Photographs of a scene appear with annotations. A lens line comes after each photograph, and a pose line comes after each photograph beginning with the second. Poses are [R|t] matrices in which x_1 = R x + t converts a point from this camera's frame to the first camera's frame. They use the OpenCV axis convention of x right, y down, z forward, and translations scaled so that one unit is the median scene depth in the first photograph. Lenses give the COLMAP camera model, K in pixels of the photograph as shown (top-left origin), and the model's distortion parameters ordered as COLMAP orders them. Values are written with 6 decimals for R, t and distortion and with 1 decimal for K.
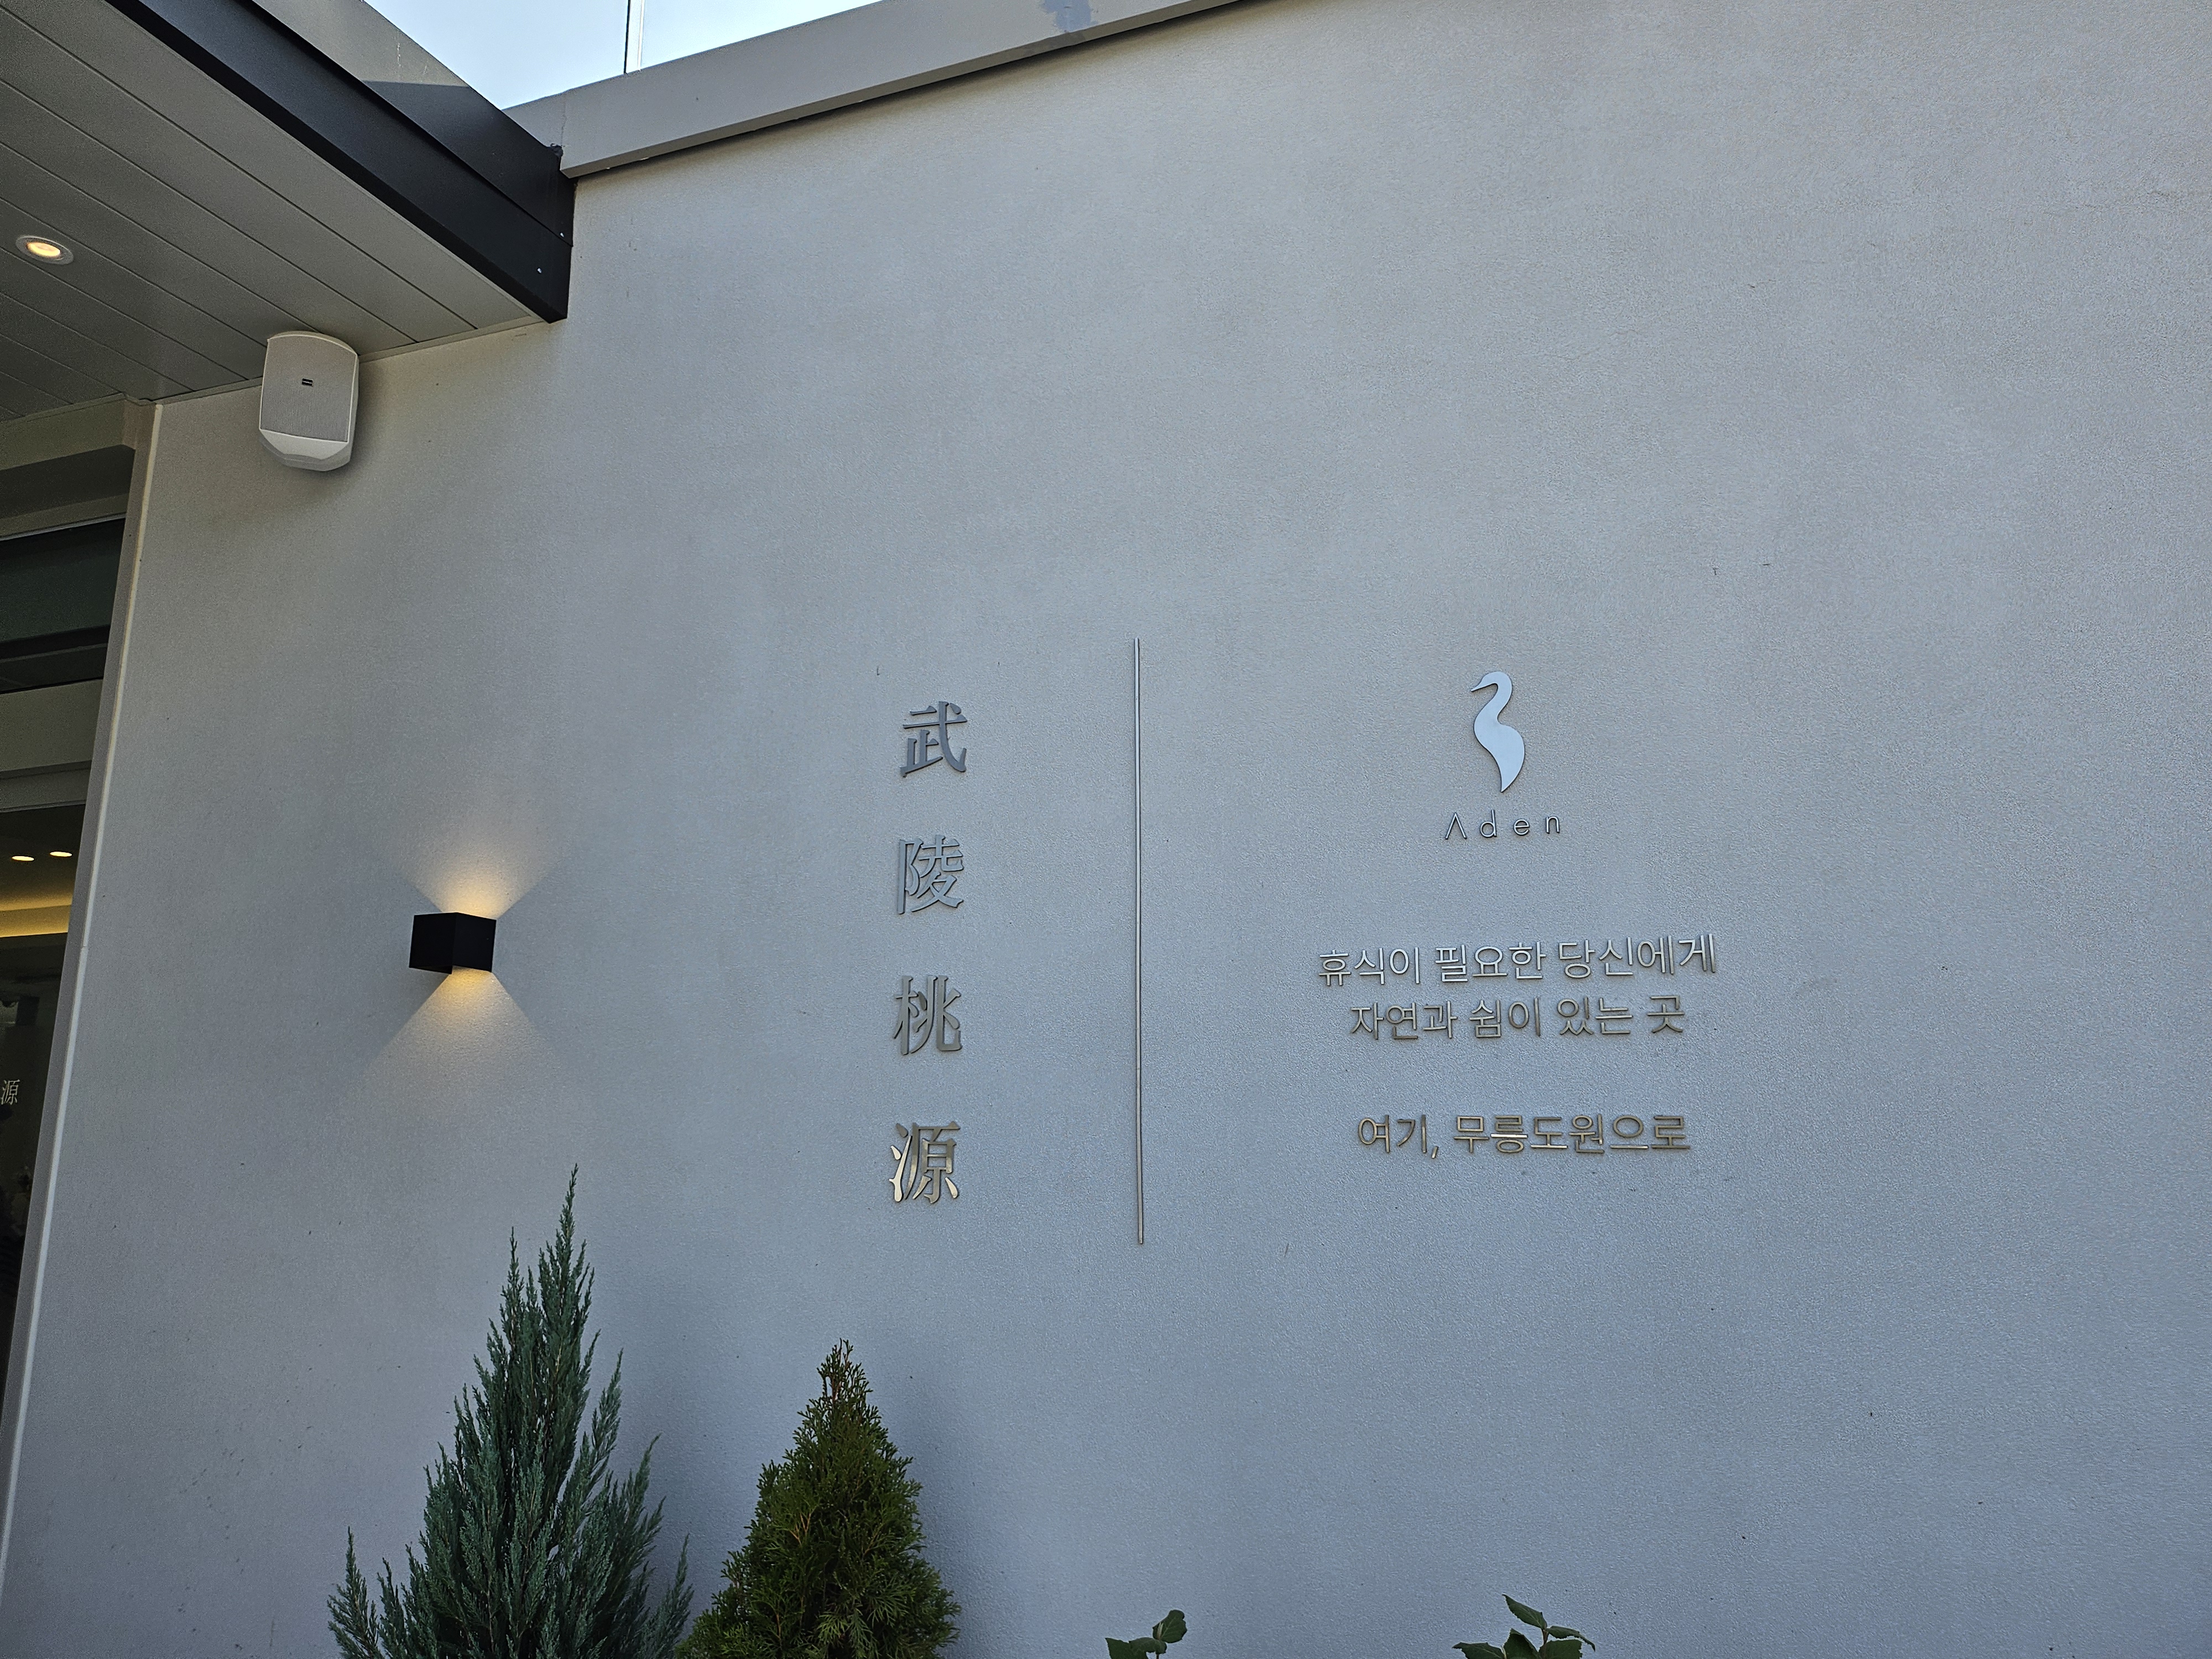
lens RADIAL K [[1561.3, 0, 1143.1], [0, 1561.3, 843.0], [0, 0, 1]] dist [0.008340, 0.001680]
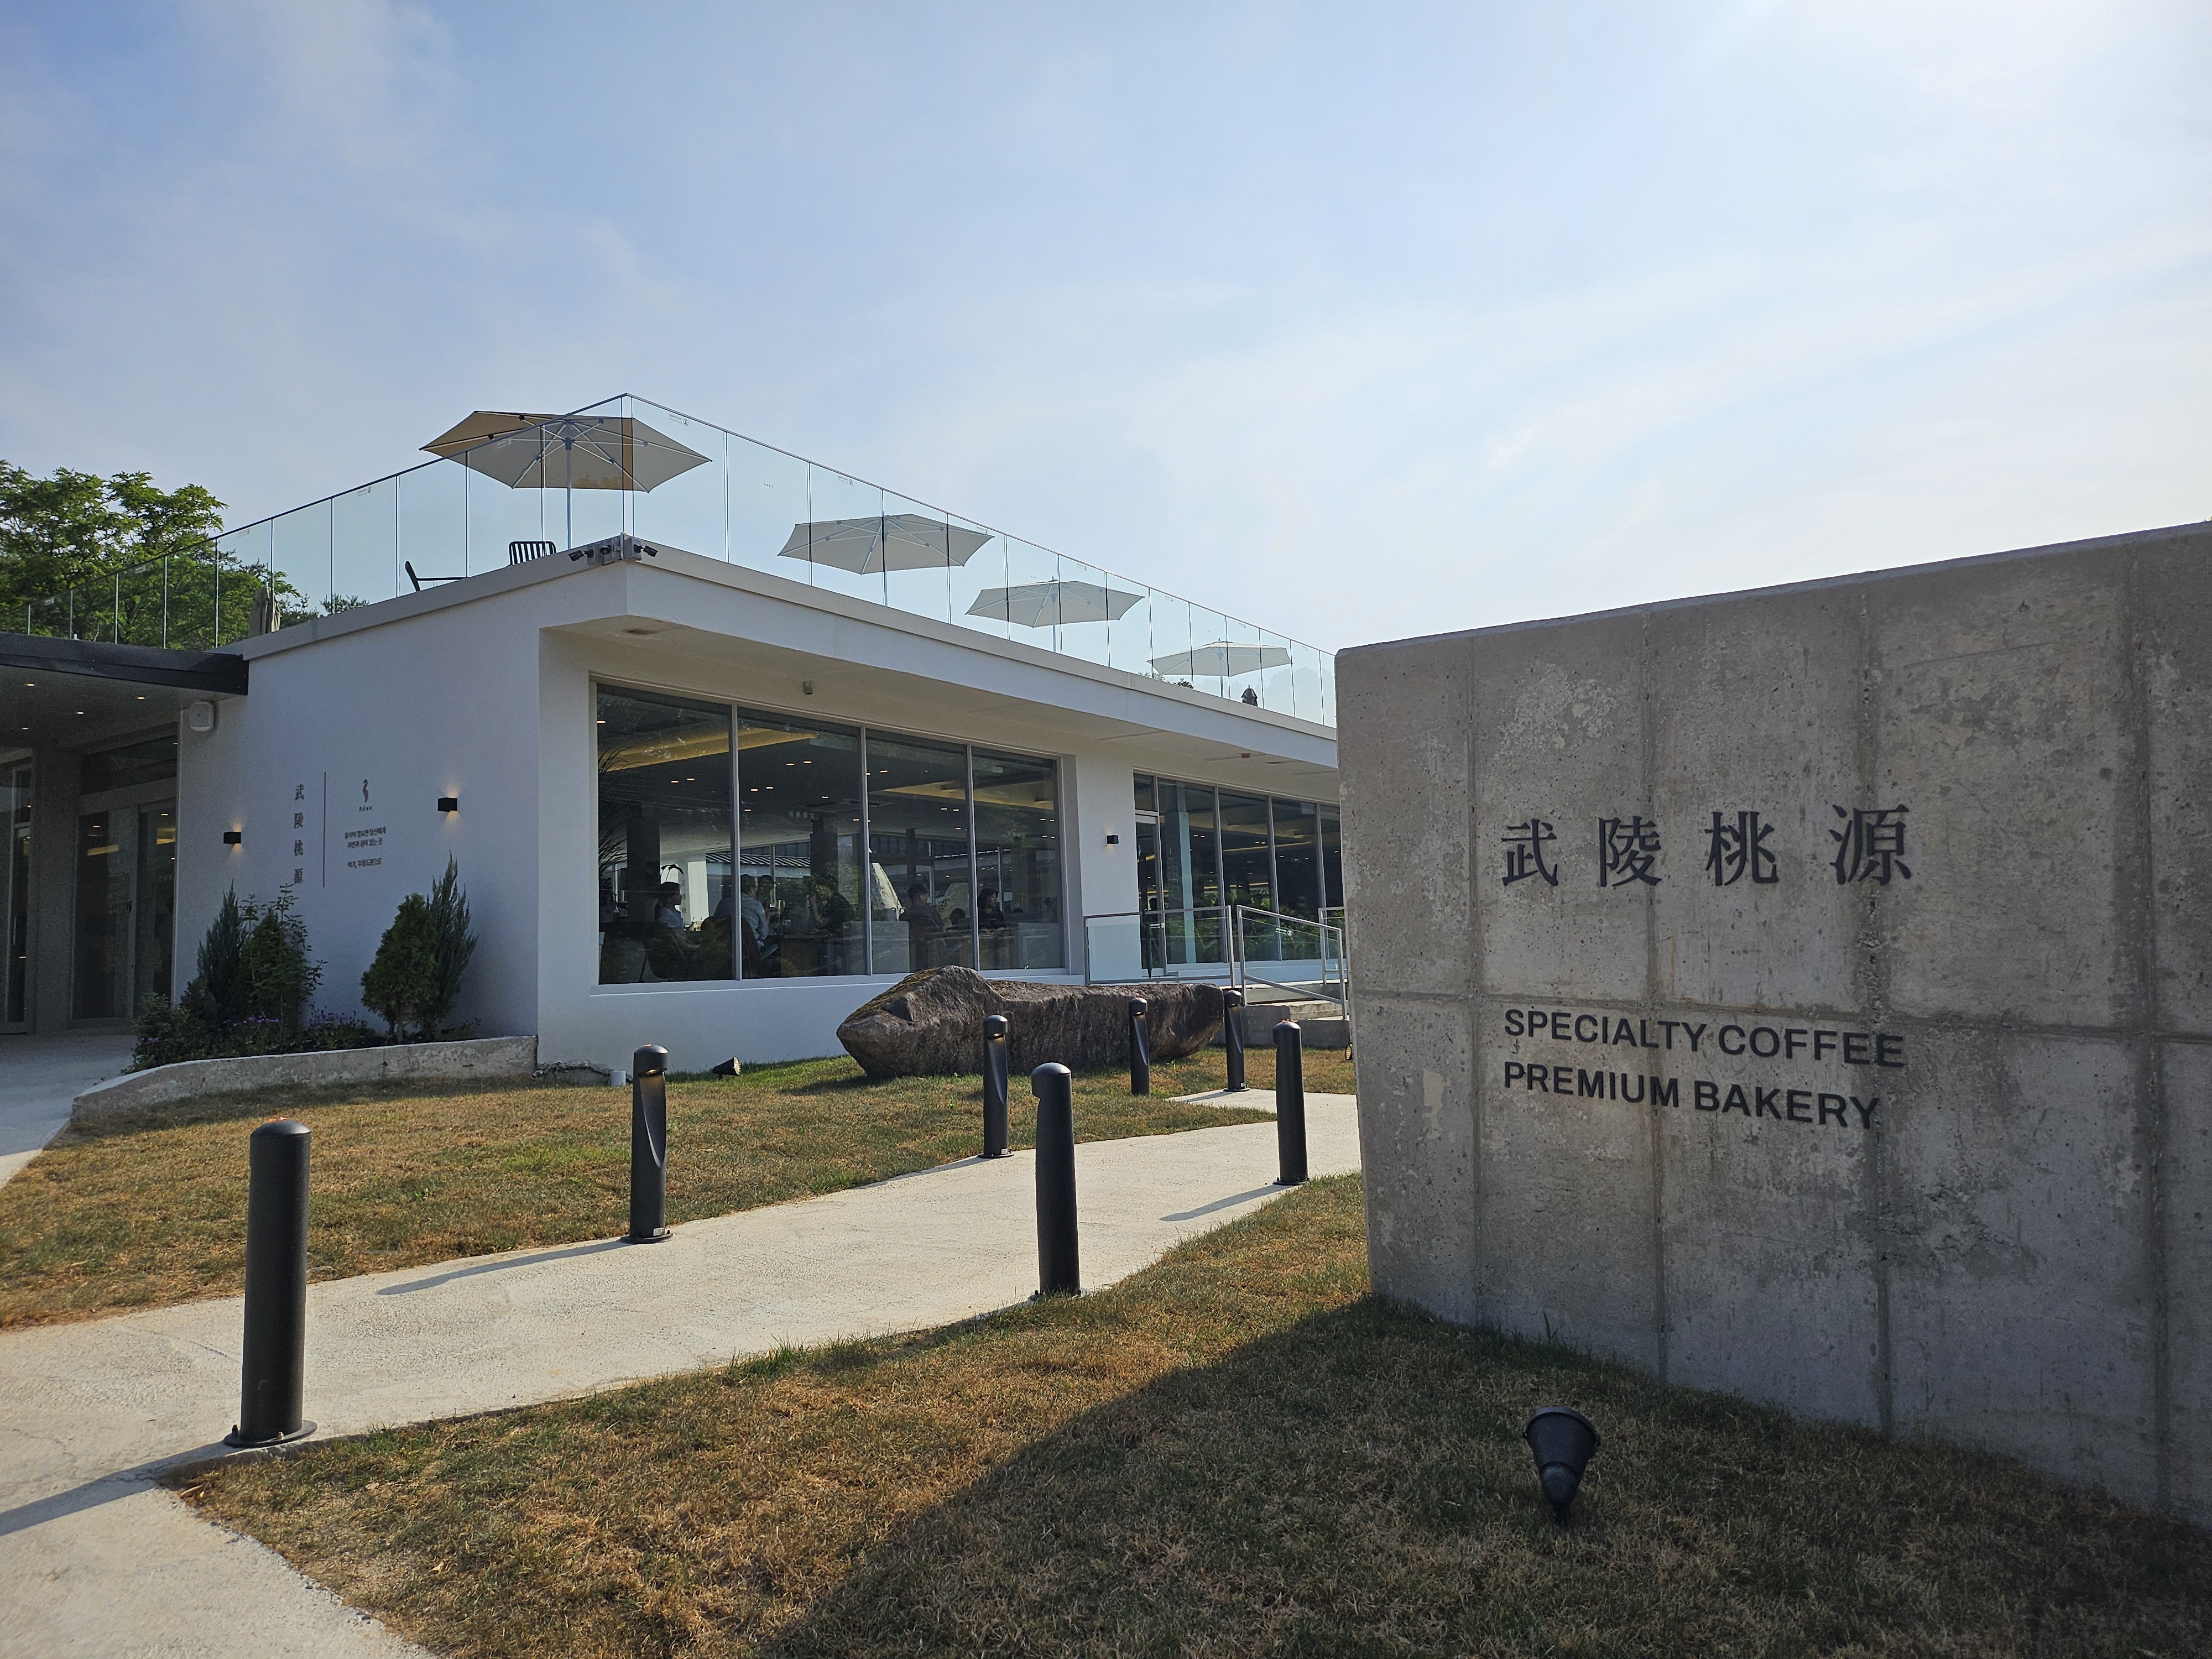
lens RADIAL K [[1533.7, 0, 1095.8], [0, 1533.7, 782.1], [0, 0, 1]] dist [0.083910, -0.086334]
pose [[0.971340, -0.068855, -0.227505, 3.902474], [0.088094, 0.993246, 0.075512, -0.282105], [0.220769, -0.093389, 0.970845, -3.673604]]
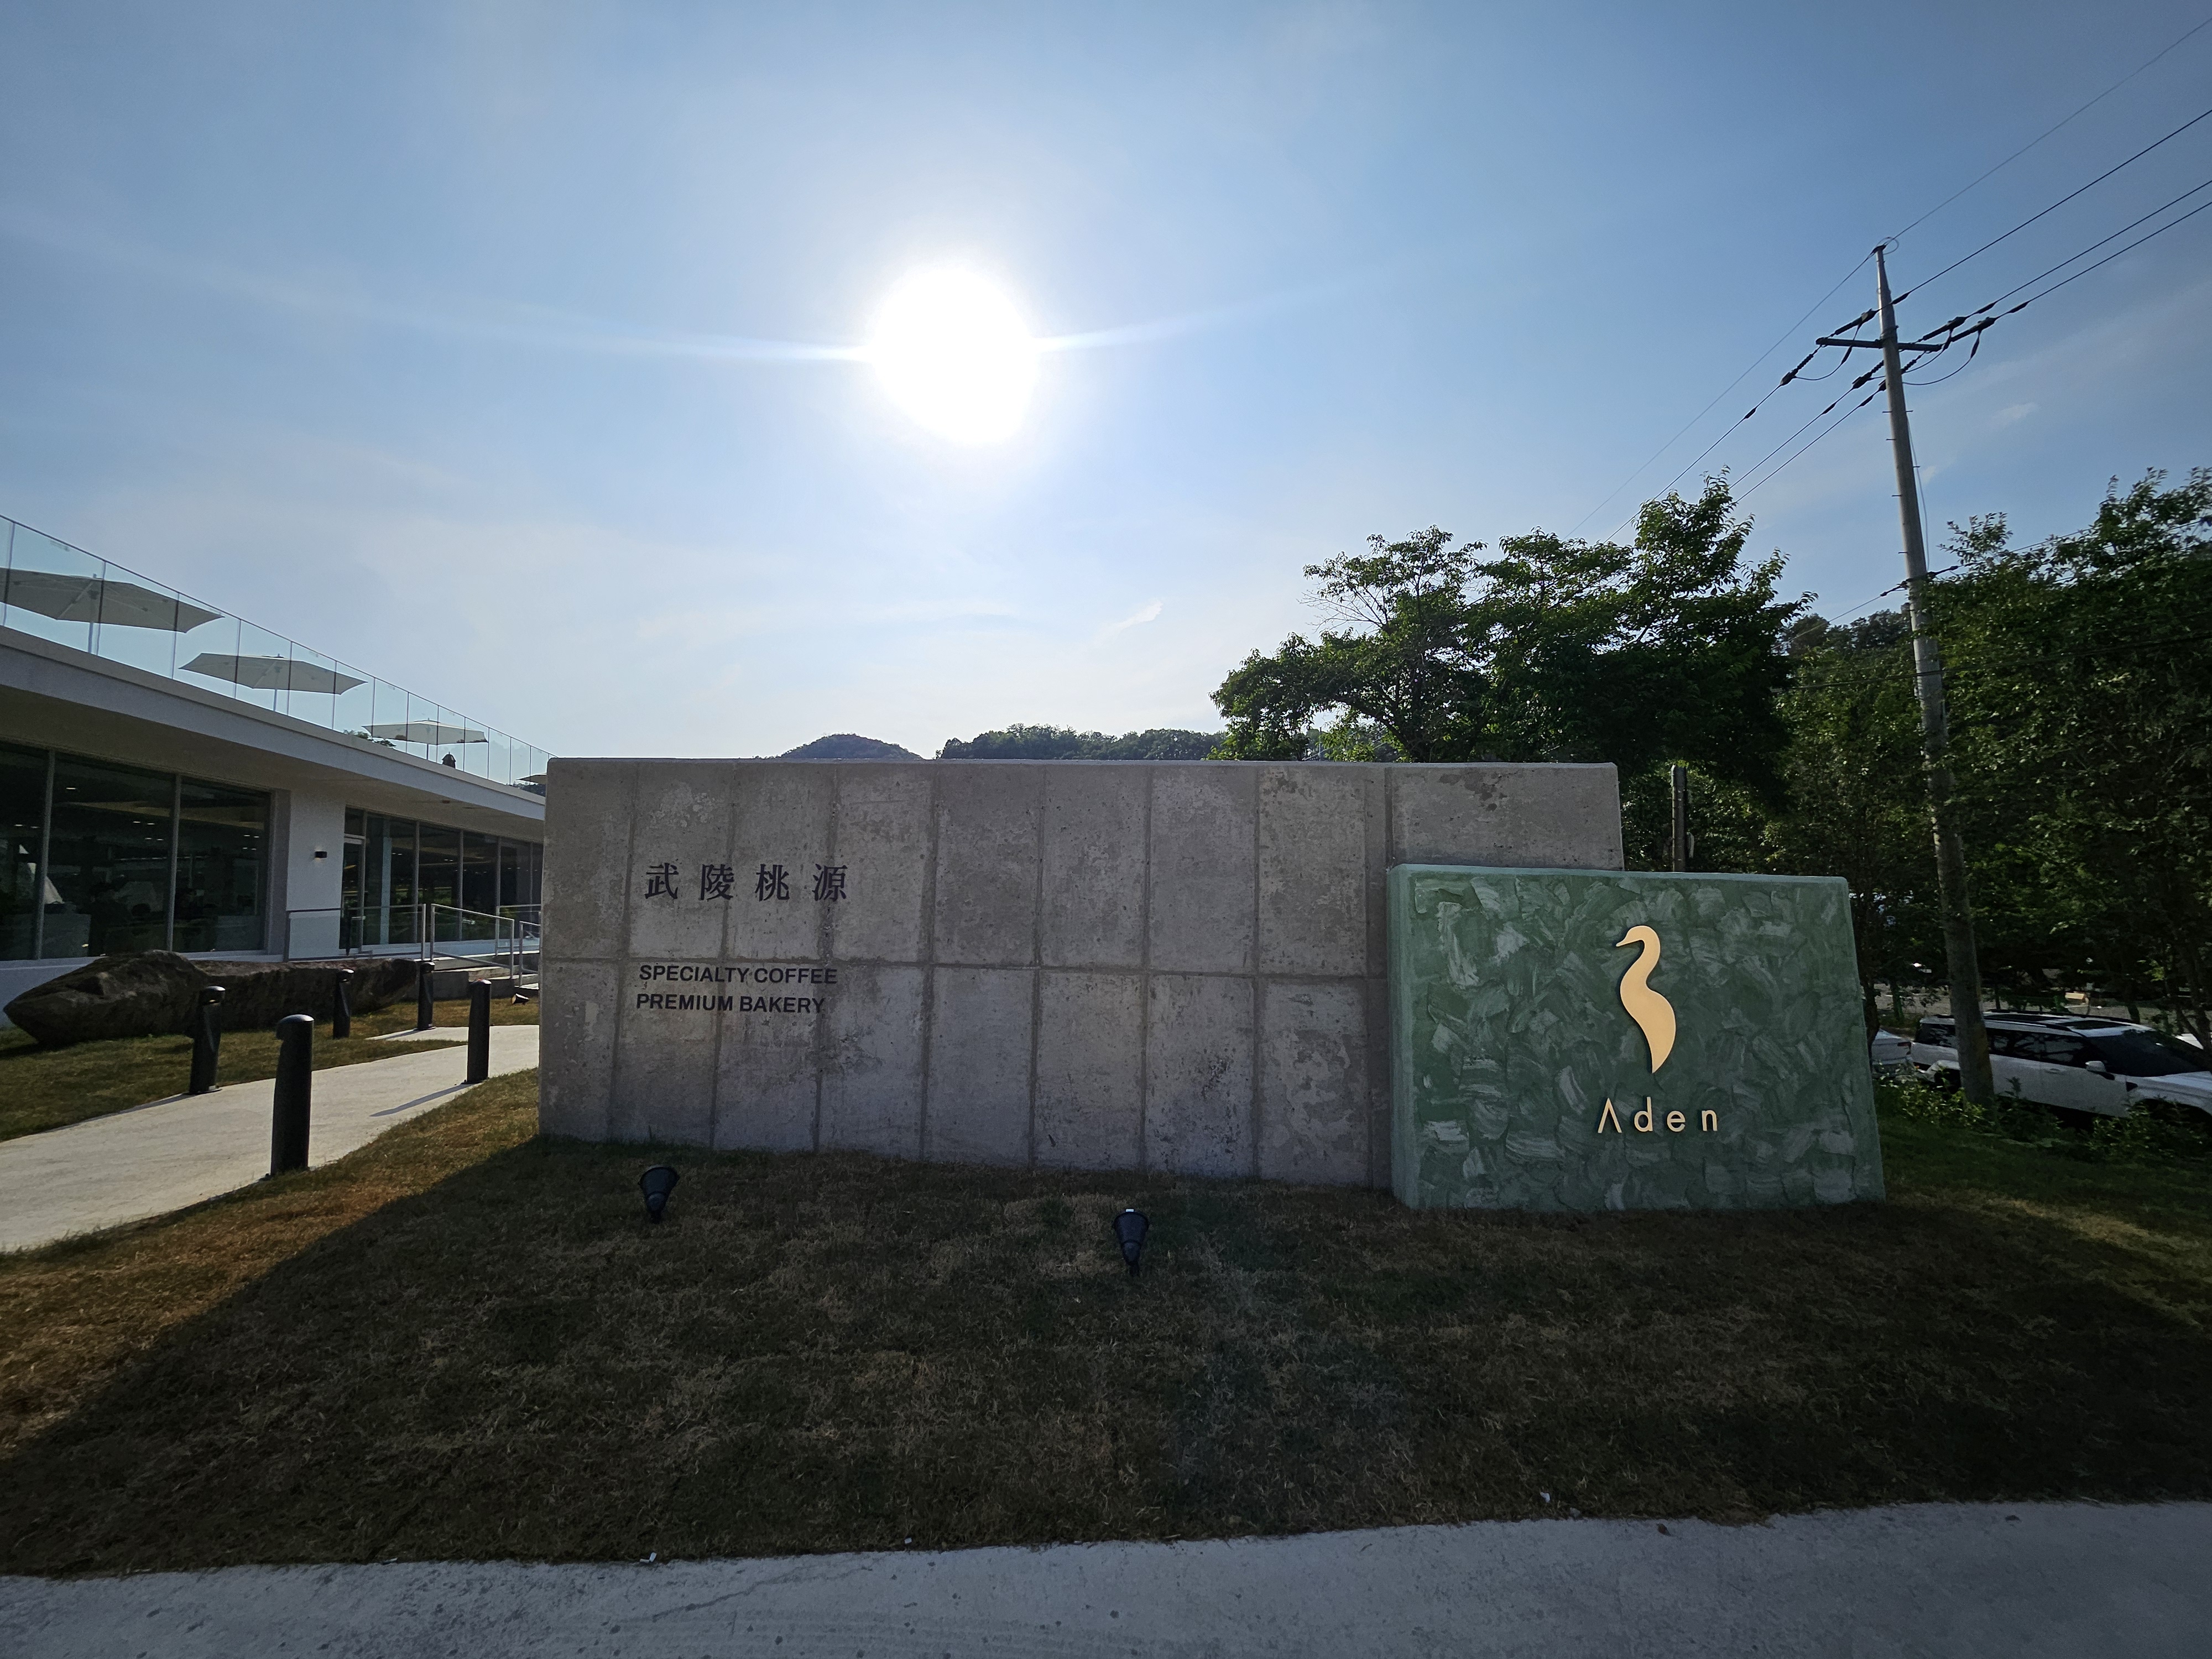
lens RADIAL K [[870.8, 0, 1106.0], [0, 870.8, 829.5], [0, 0, 1]] dist [0.000443, -0.000049]
pose [[0.863050, 0.004043, 0.505103, 3.840963], [-0.053442, 0.995086, 0.083348, -0.357192], [-0.502284, -0.098927, 0.859025, -3.994188]]
